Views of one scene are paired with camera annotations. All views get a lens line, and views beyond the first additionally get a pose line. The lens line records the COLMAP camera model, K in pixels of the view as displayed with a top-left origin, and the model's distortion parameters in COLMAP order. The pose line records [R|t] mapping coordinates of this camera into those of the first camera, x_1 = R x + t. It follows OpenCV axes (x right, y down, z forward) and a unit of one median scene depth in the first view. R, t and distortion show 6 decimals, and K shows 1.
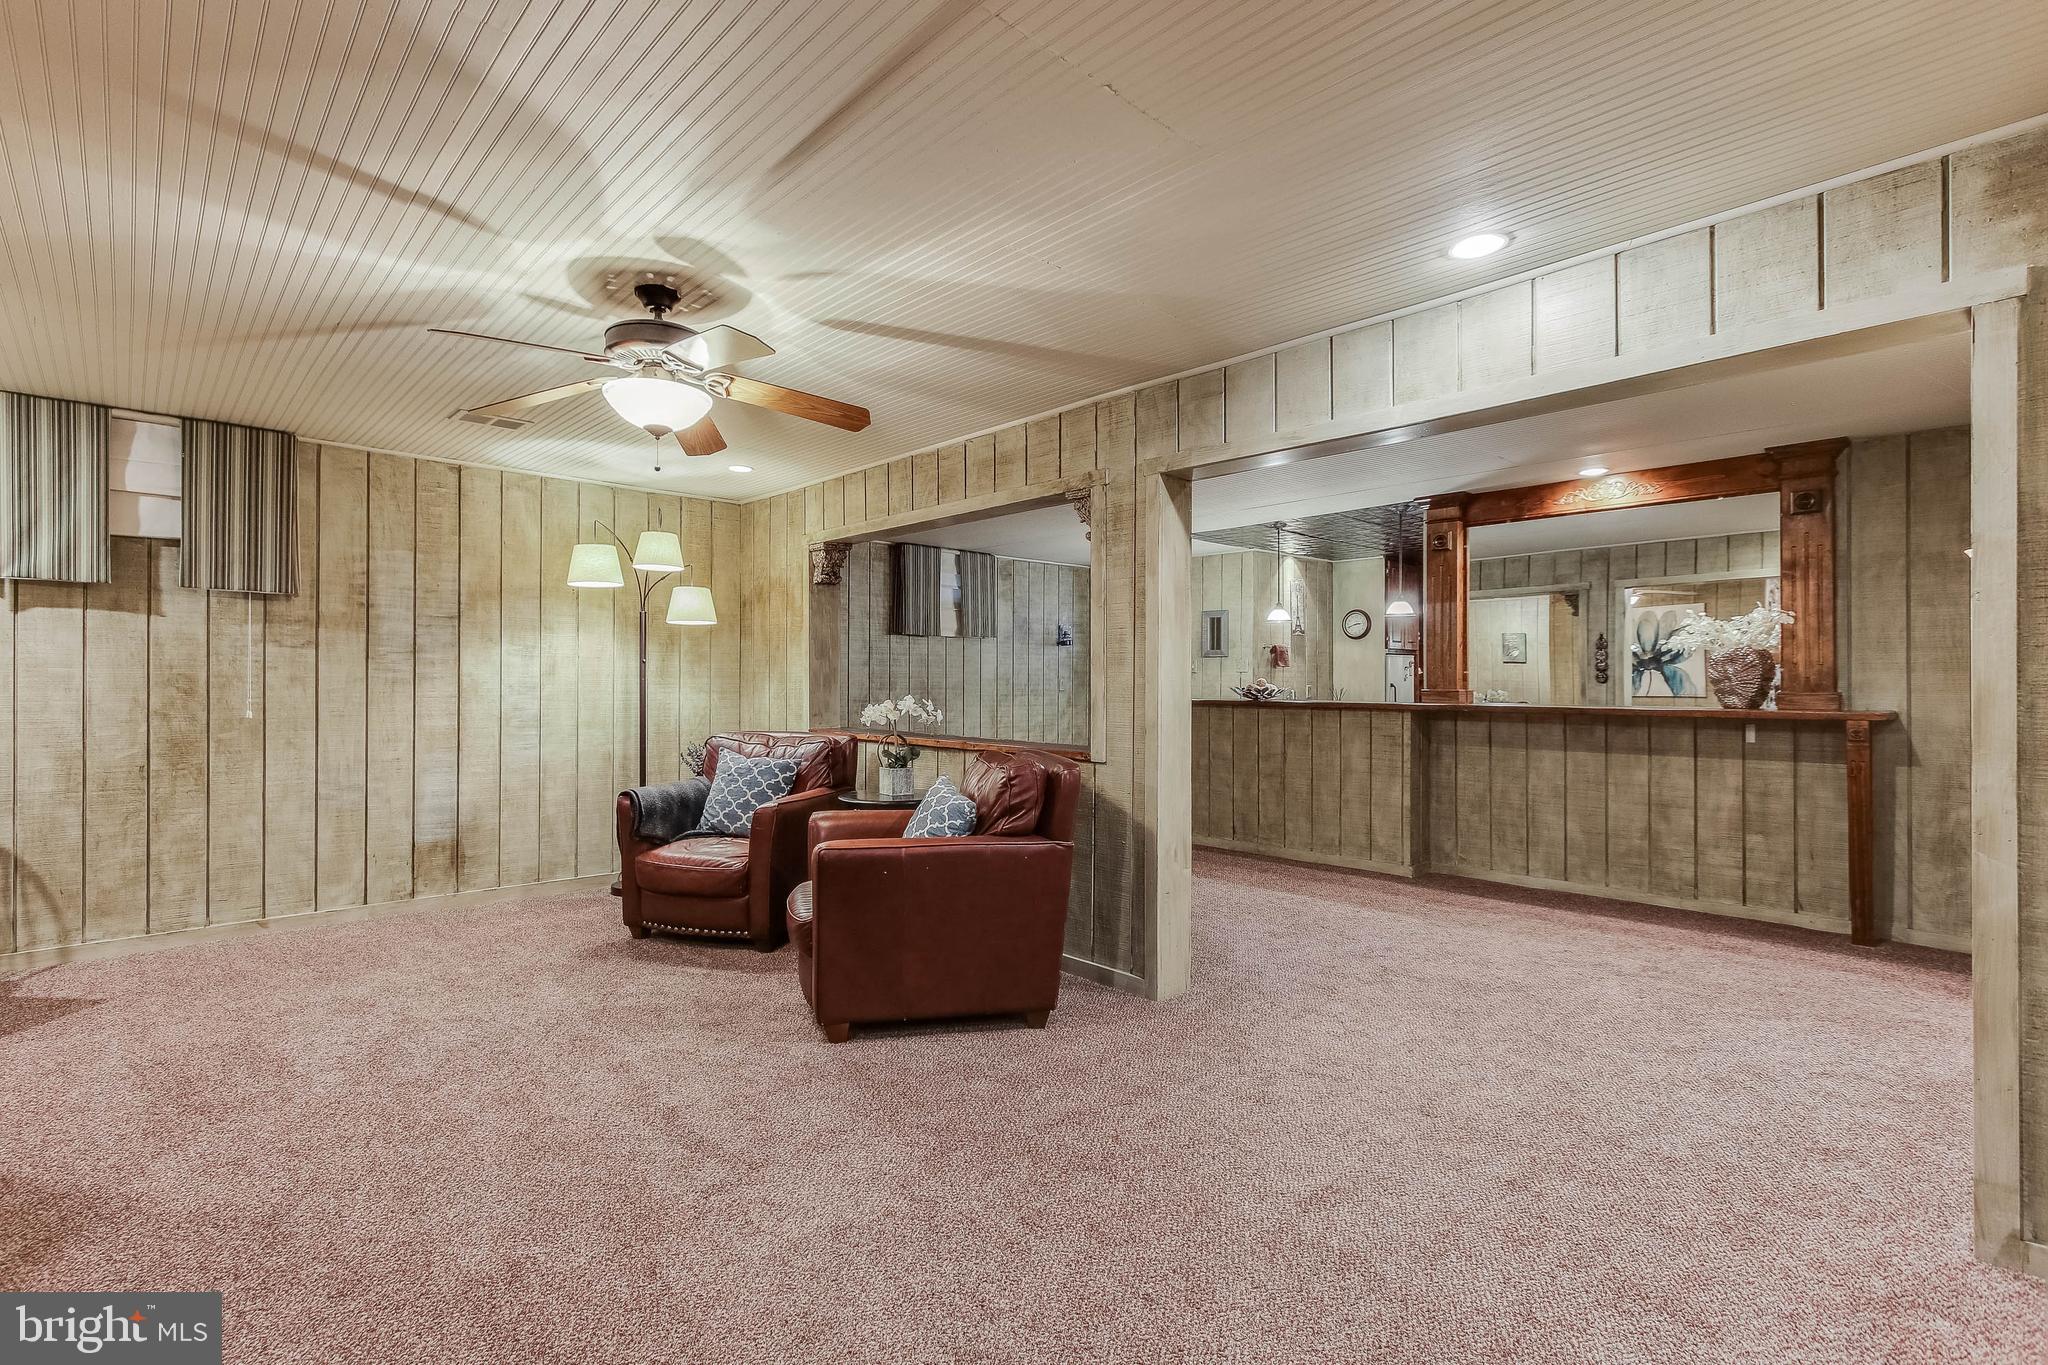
lens RADIAL K [[931.0, 0, 1012.5], [0, 931.0, 677.8], [0, 0, 1]] dist [-0.006944, -0.001256]
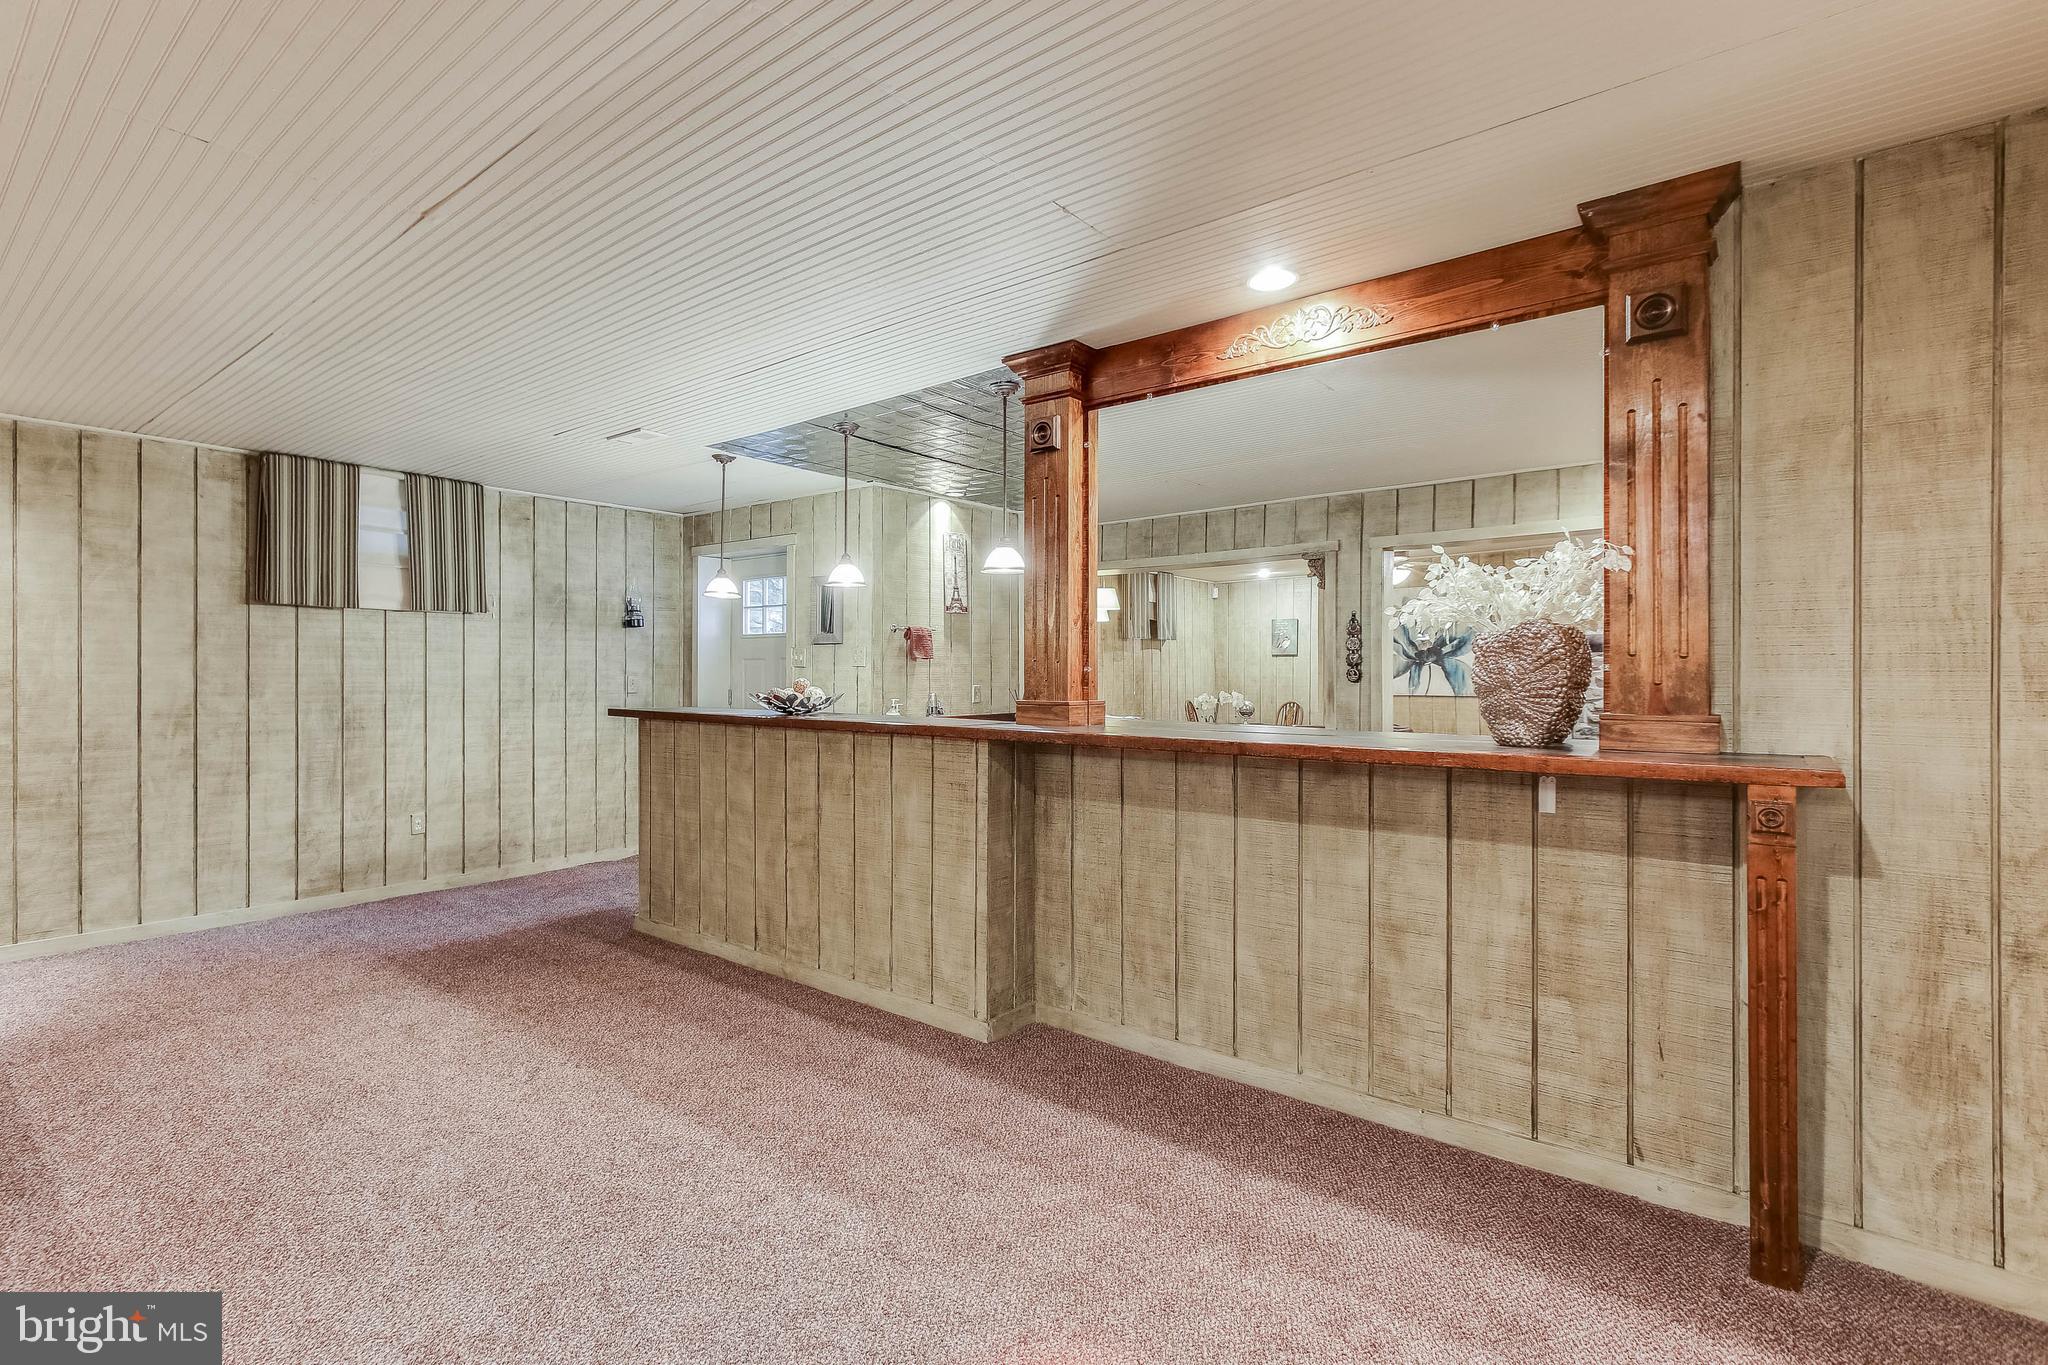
lens RADIAL K [[931.0, 0, 1012.5], [0, 931.0, 677.8], [0, 0, 1]] dist [-0.006944, -0.001256]
pose [[0.987424, -0.001332, 0.158090, 0.394317], [-0.000098, 0.999959, 0.009034, -0.006702], [-0.158096, -0.008936, 0.987383, 0.502654]]
